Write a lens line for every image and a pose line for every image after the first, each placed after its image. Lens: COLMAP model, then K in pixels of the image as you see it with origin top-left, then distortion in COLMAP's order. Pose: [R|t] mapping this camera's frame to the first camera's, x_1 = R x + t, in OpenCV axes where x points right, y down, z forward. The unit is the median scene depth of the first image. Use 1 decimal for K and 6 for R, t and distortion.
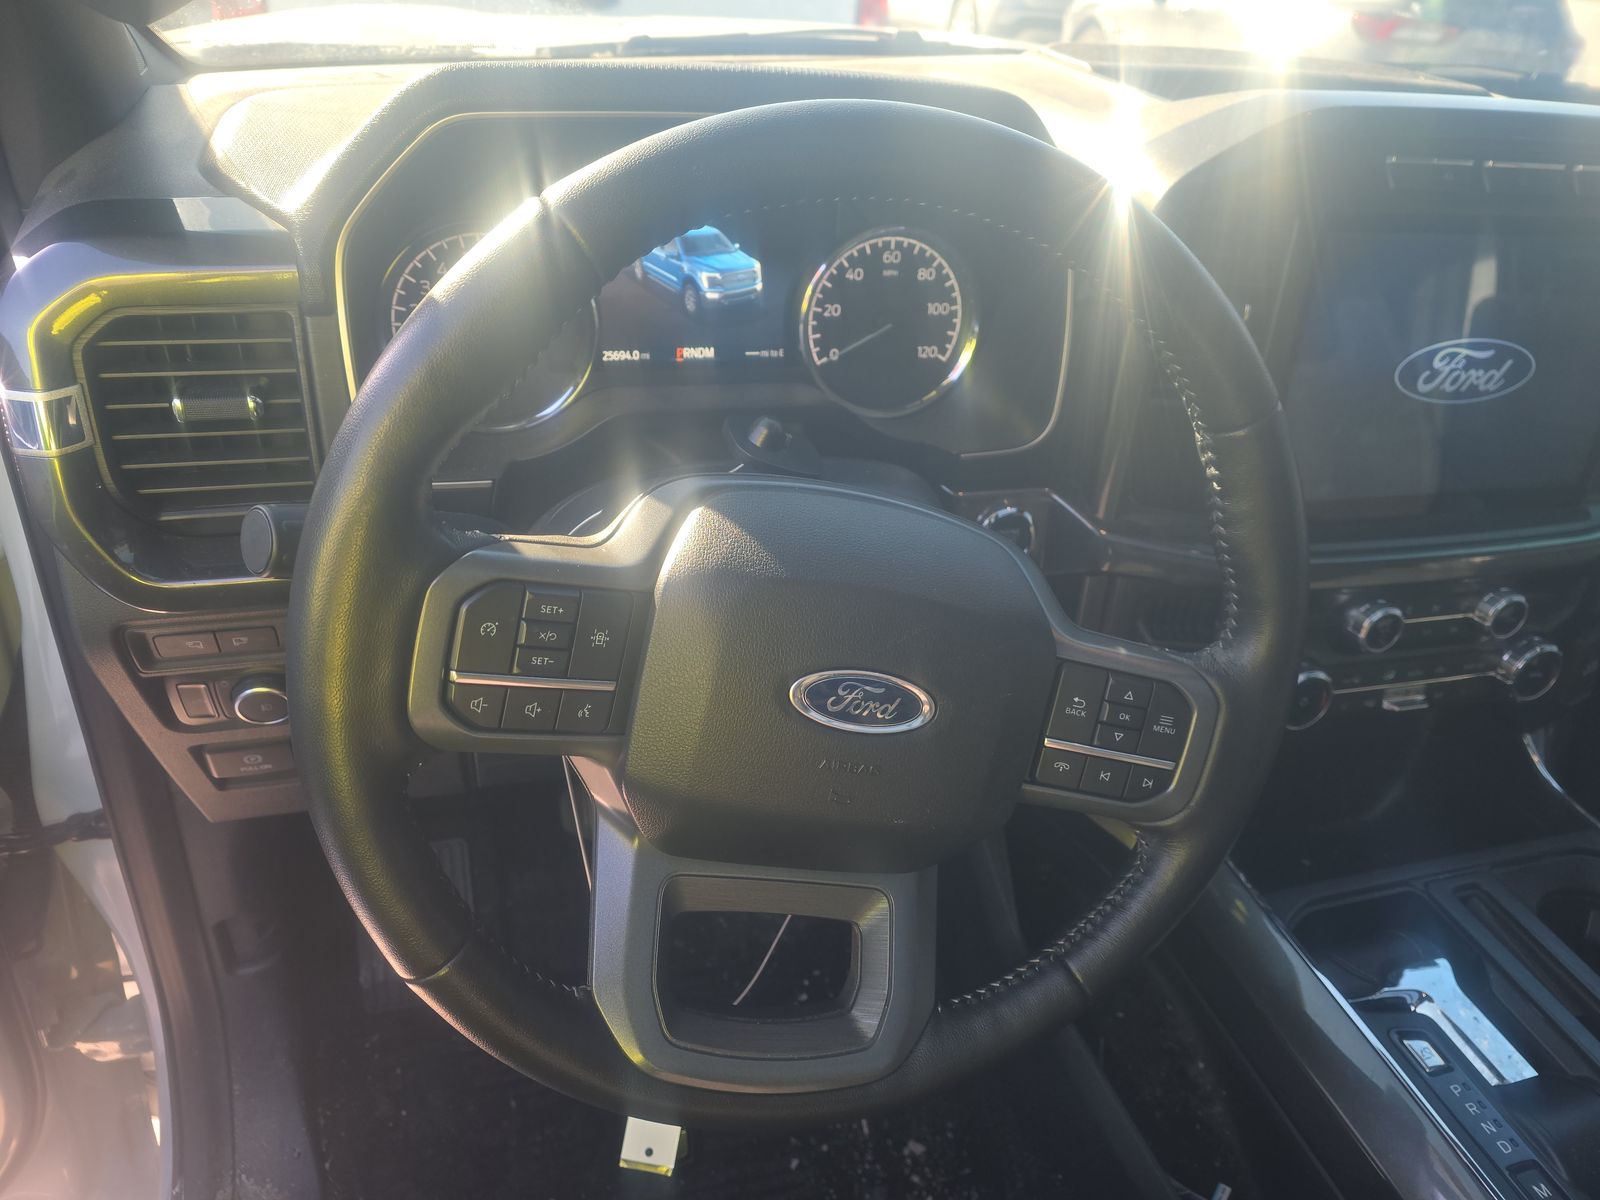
lens RADIAL K [[1100.4, 0, 800.0], [0, 1100.4, 600.0], [0, 0, 1]] dist [0.077923, -0.095974]
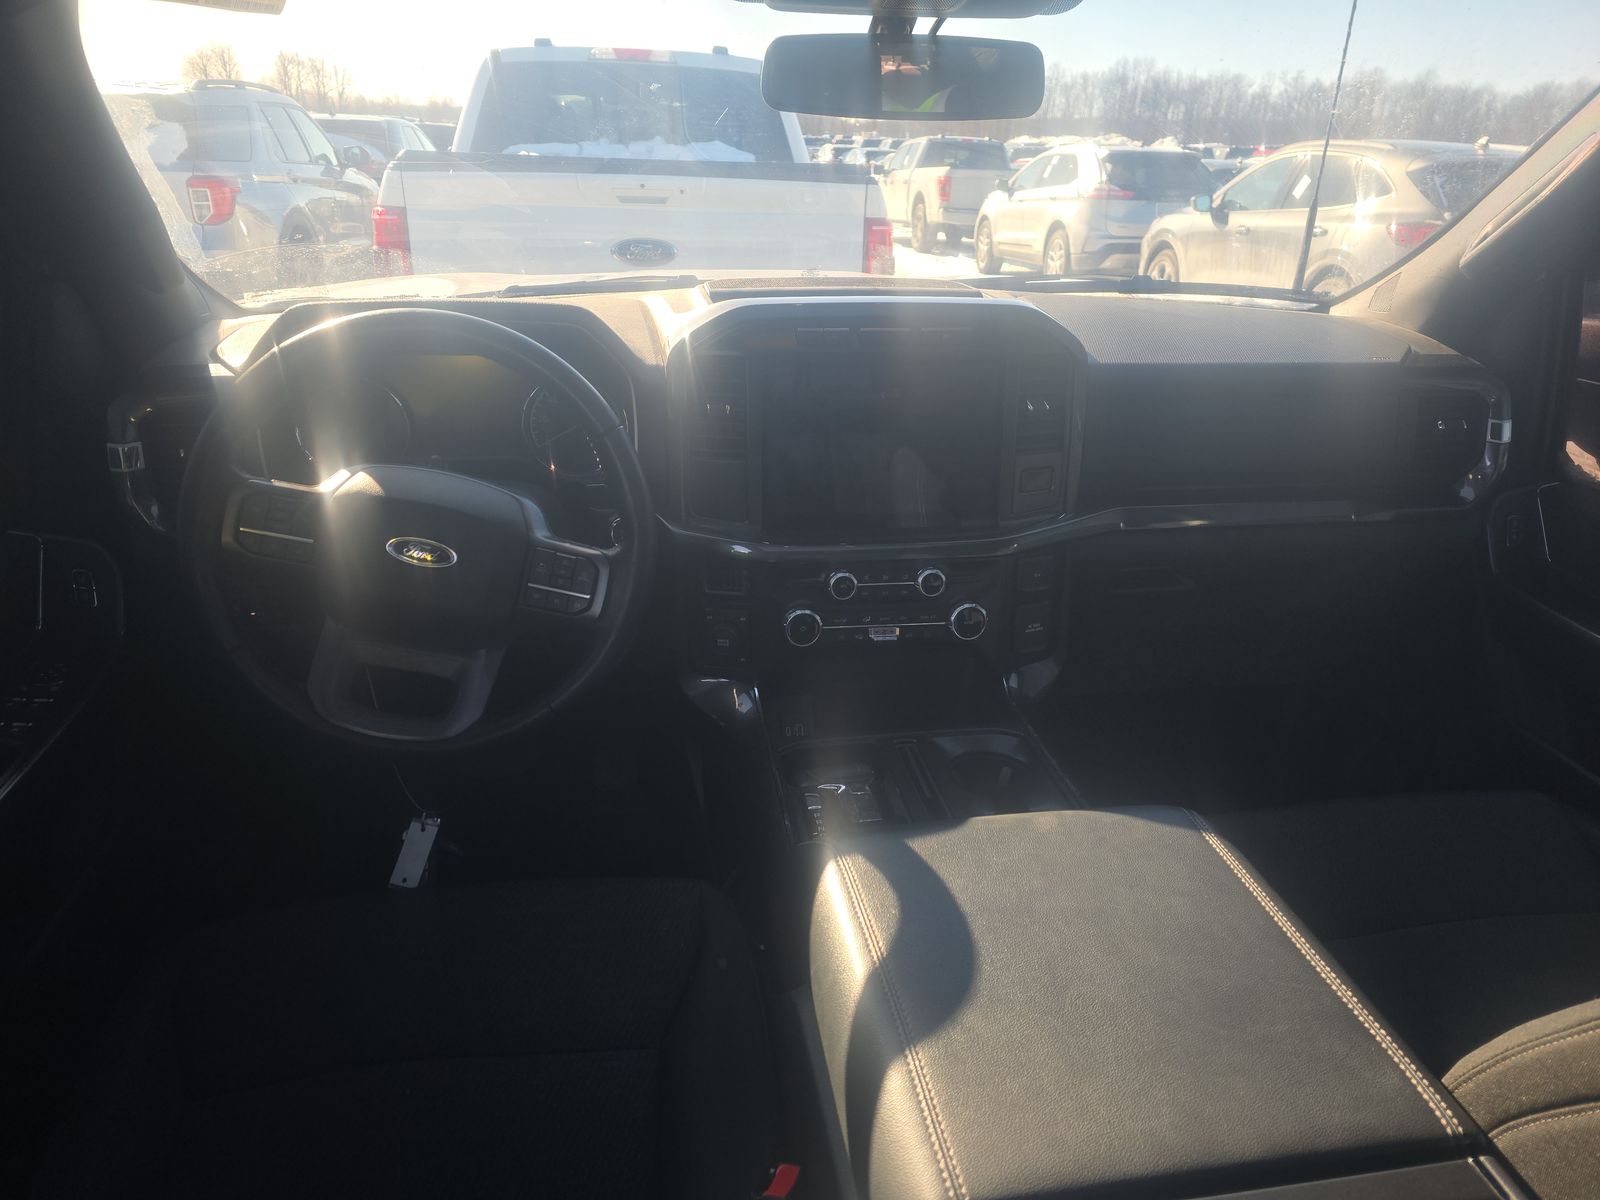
lens RADIAL K [[1100.4, 0, 800.0], [0, 1100.4, 600.0], [0, 0, 1]] dist [0.077923, -0.095974]
pose [[0.991815, -0.019252, -0.126222, 1.348991], [-0.003996, 0.983403, -0.181391, 0.722561], [0.127620, 0.180410, 0.975277, -1.330385]]
